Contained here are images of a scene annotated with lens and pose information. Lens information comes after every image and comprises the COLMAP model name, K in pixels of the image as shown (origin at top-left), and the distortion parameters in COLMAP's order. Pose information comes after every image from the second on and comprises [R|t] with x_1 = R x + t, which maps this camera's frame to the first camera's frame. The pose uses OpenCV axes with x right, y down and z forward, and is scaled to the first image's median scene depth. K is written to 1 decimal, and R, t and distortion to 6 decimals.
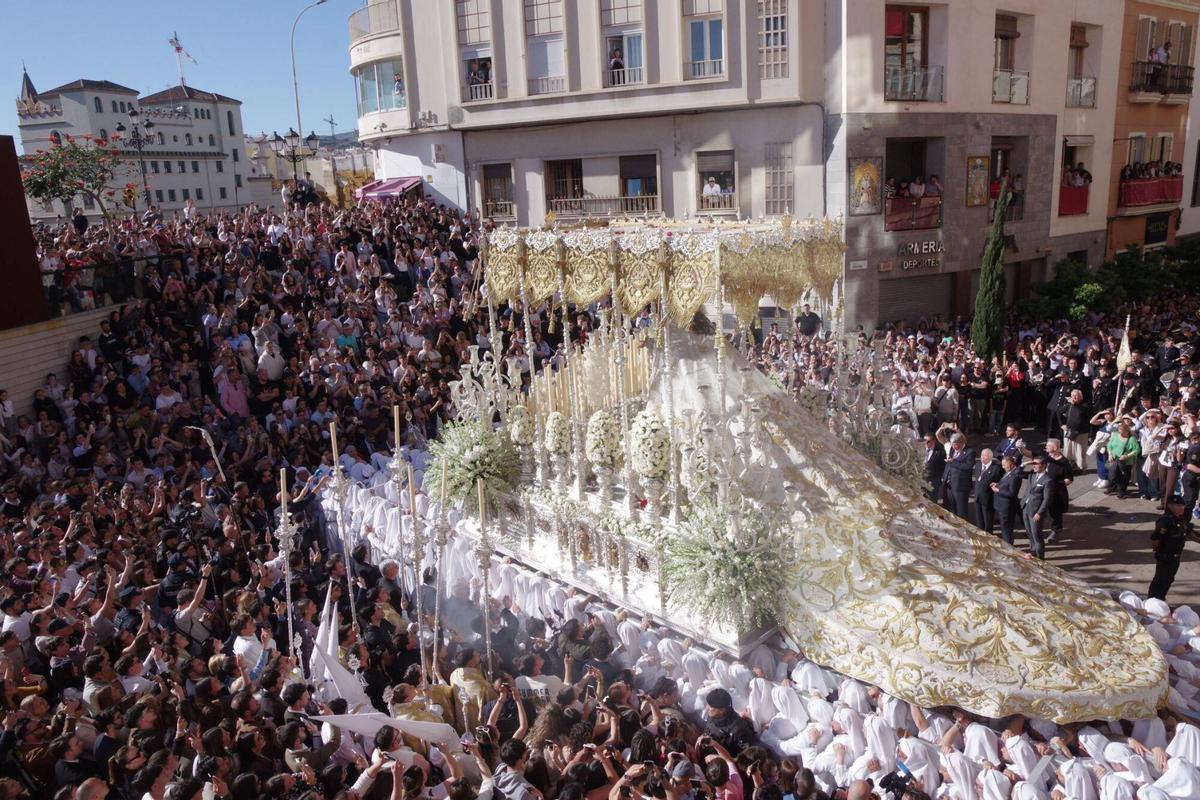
lens RADIAL K [[844.0, 0, 606.3], [0, 844.0, 387.1], [0, 0, 1]] dist [-0.112960, 0.085225]
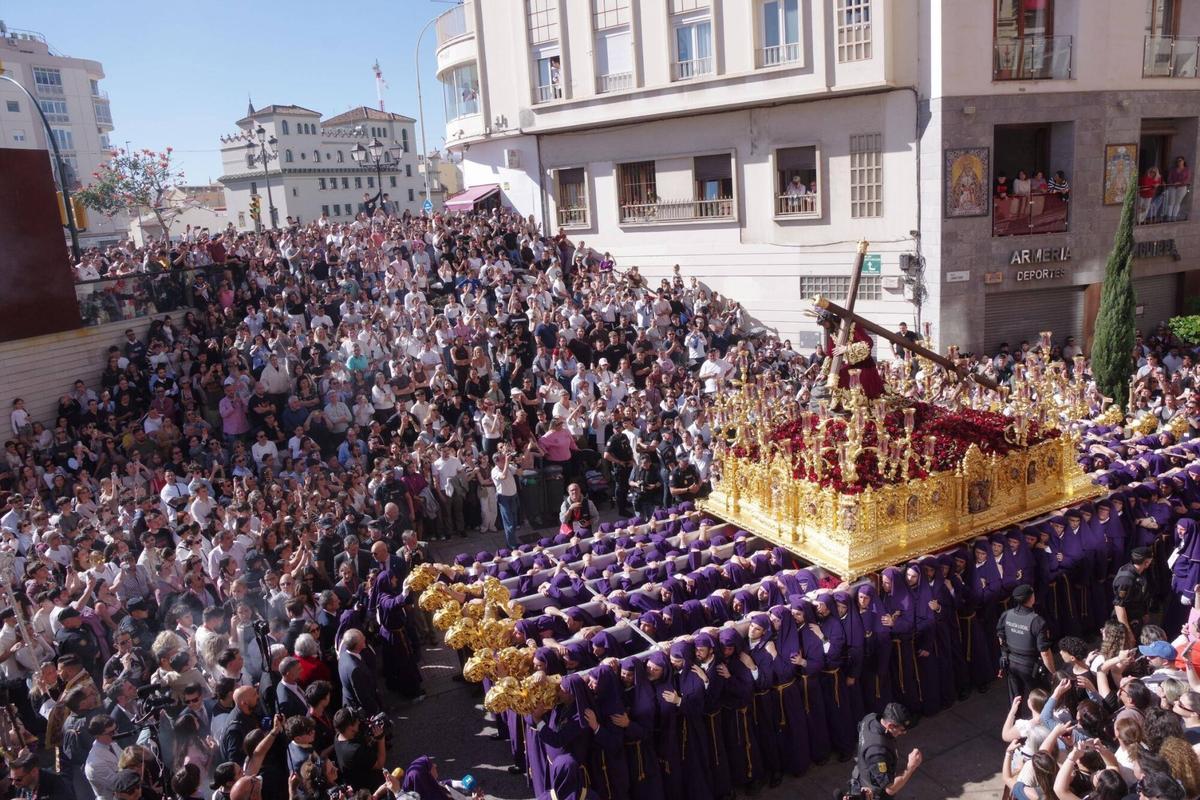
lens RADIAL K [[844.0, 0, 606.3], [0, 844.0, 387.1], [0, 0, 1]] dist [-0.112960, 0.085225]
pose [[0.976252, 0.028248, -0.214790, 0.128840], [-0.031291, 0.999452, -0.010783, -0.012496], [0.214368, 0.017248, 0.976601, 0.097114]]
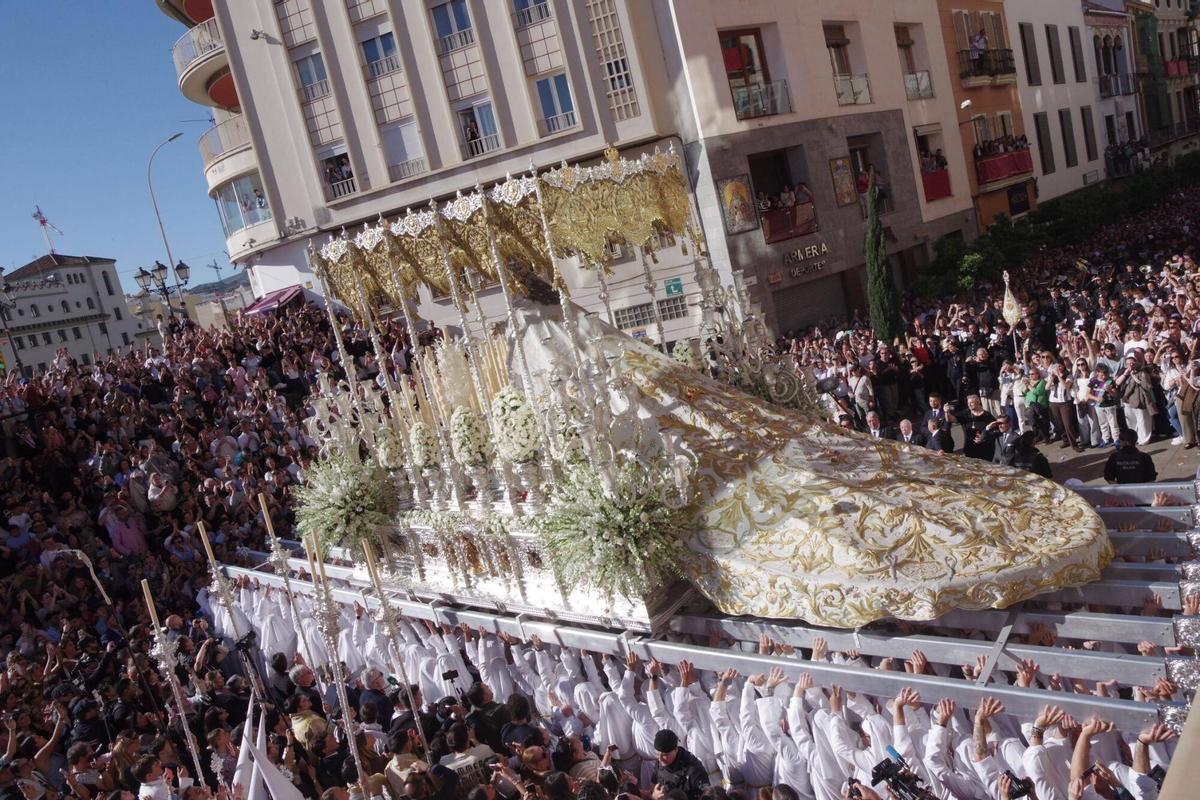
lens RADIAL K [[847.2, 0, 612.4], [0, 847.2, 386.5], [0, 0, 1]] dist [-0.114153, 0.083741]
pose [[0.974493, -0.201498, 0.098802, 0.015844], [0.210056, 0.973940, -0.085539, 0.027422], [-0.078992, 0.104112, 0.991424, 0.016958]]
